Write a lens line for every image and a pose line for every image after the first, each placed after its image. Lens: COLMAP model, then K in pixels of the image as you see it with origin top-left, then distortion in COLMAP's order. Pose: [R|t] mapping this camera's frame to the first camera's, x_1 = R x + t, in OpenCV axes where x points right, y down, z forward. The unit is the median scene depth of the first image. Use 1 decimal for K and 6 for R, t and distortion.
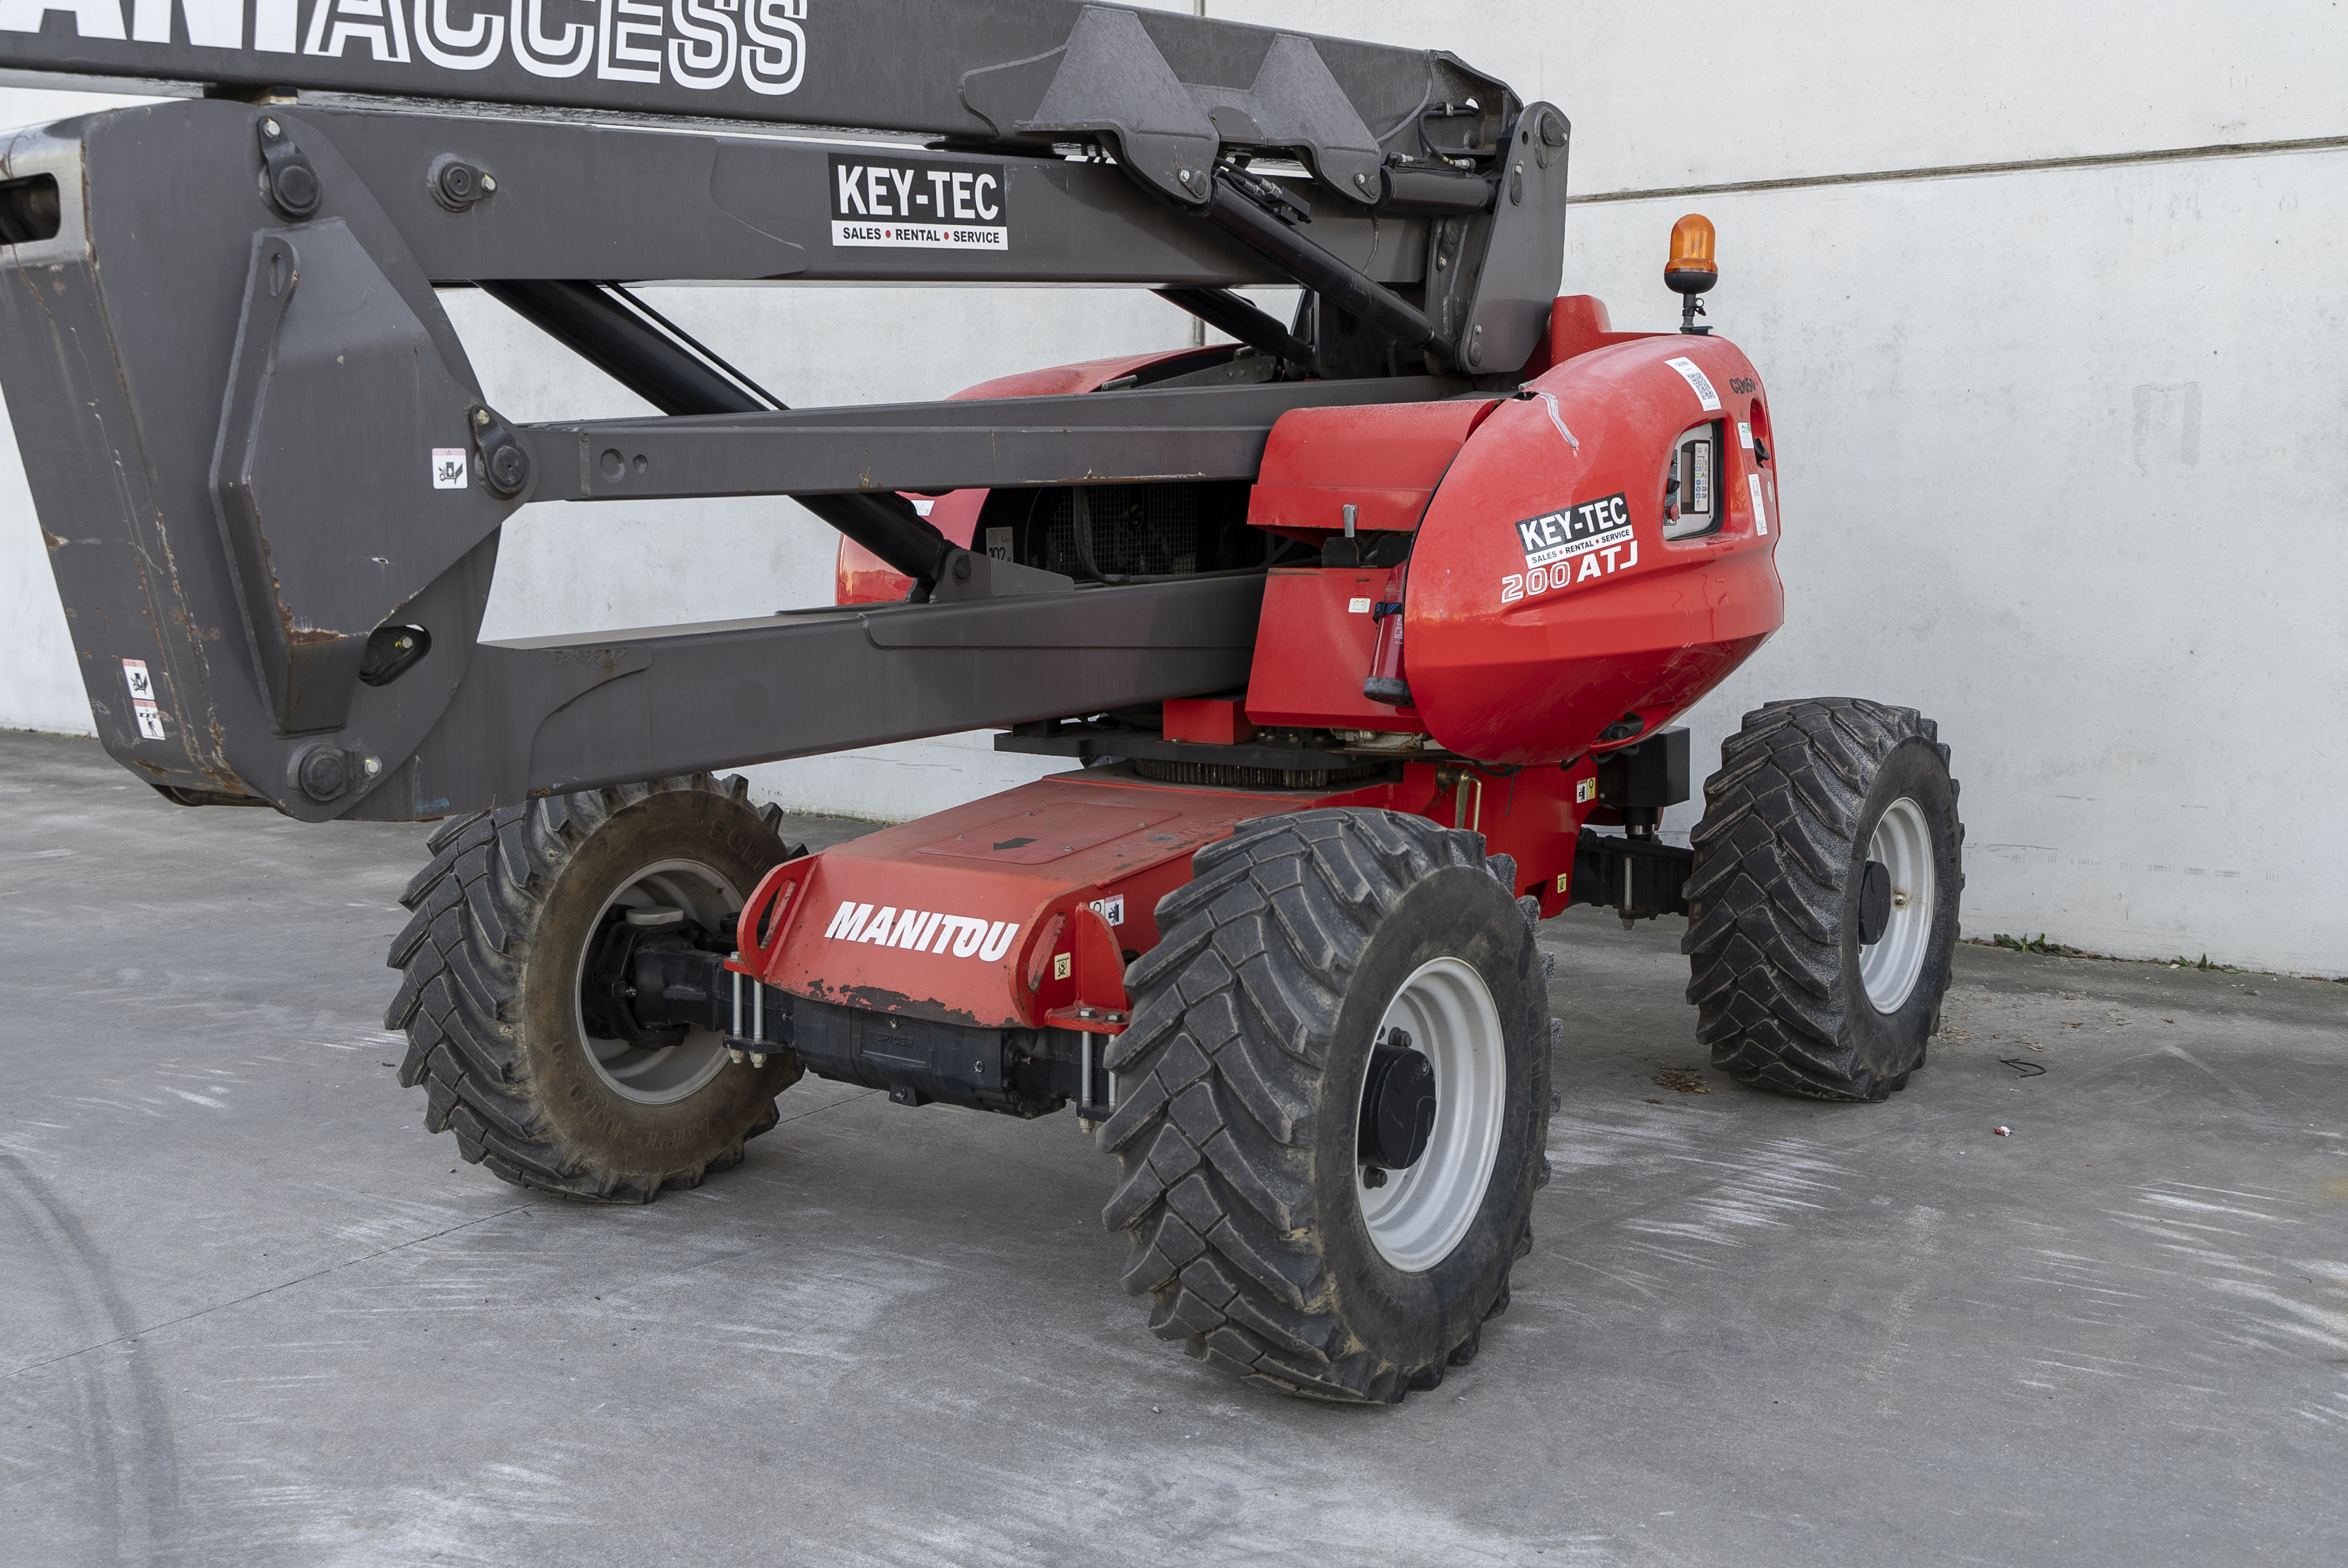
lens RADIAL K [[2456.7, 0, 1118.3], [0, 2456.7, 739.8], [0, 0, 1]] dist [-0.010252, 0.000315]
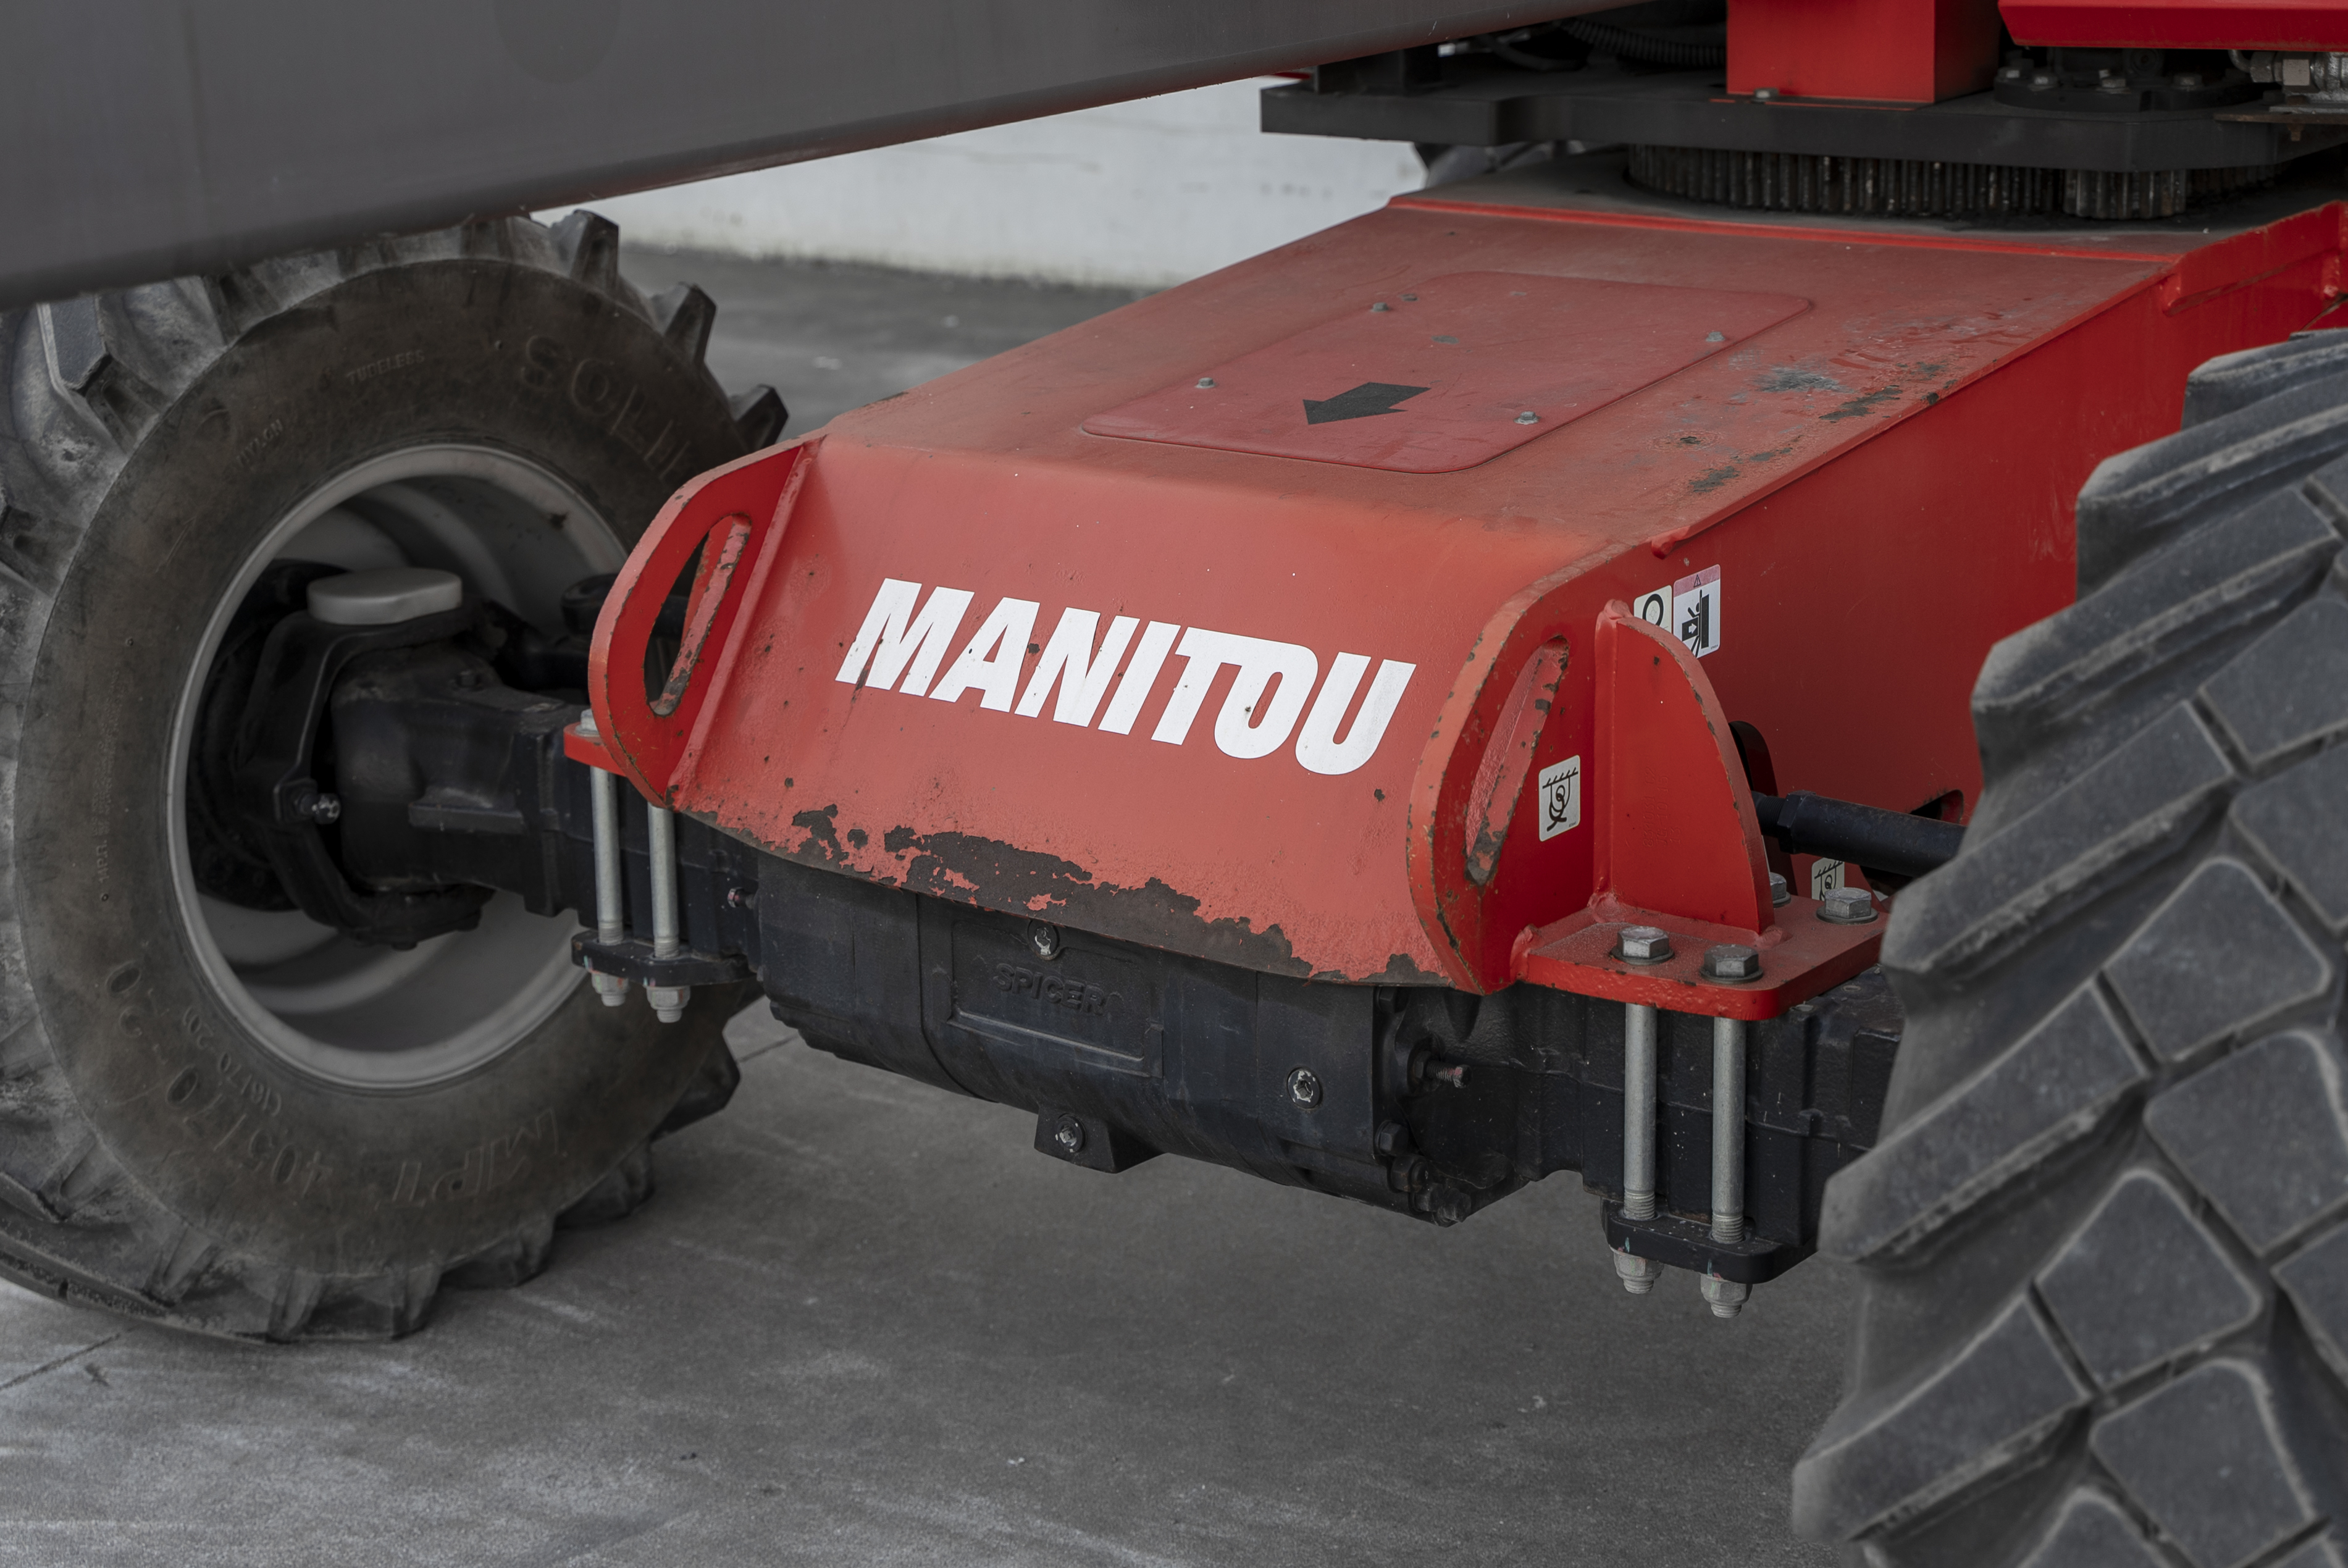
lens RADIAL K [[3711.4, 0, 1174.0], [0, 3711.4, 784.0], [0, 0, 1]] dist [0.013828, -0.048829]
pose [[0.999429, -0.015188, -0.030181, -0.052827], [0.020404, 0.983299, 0.180852, -0.000698], [0.026930, -0.181365, 0.983047, 0.453940]]
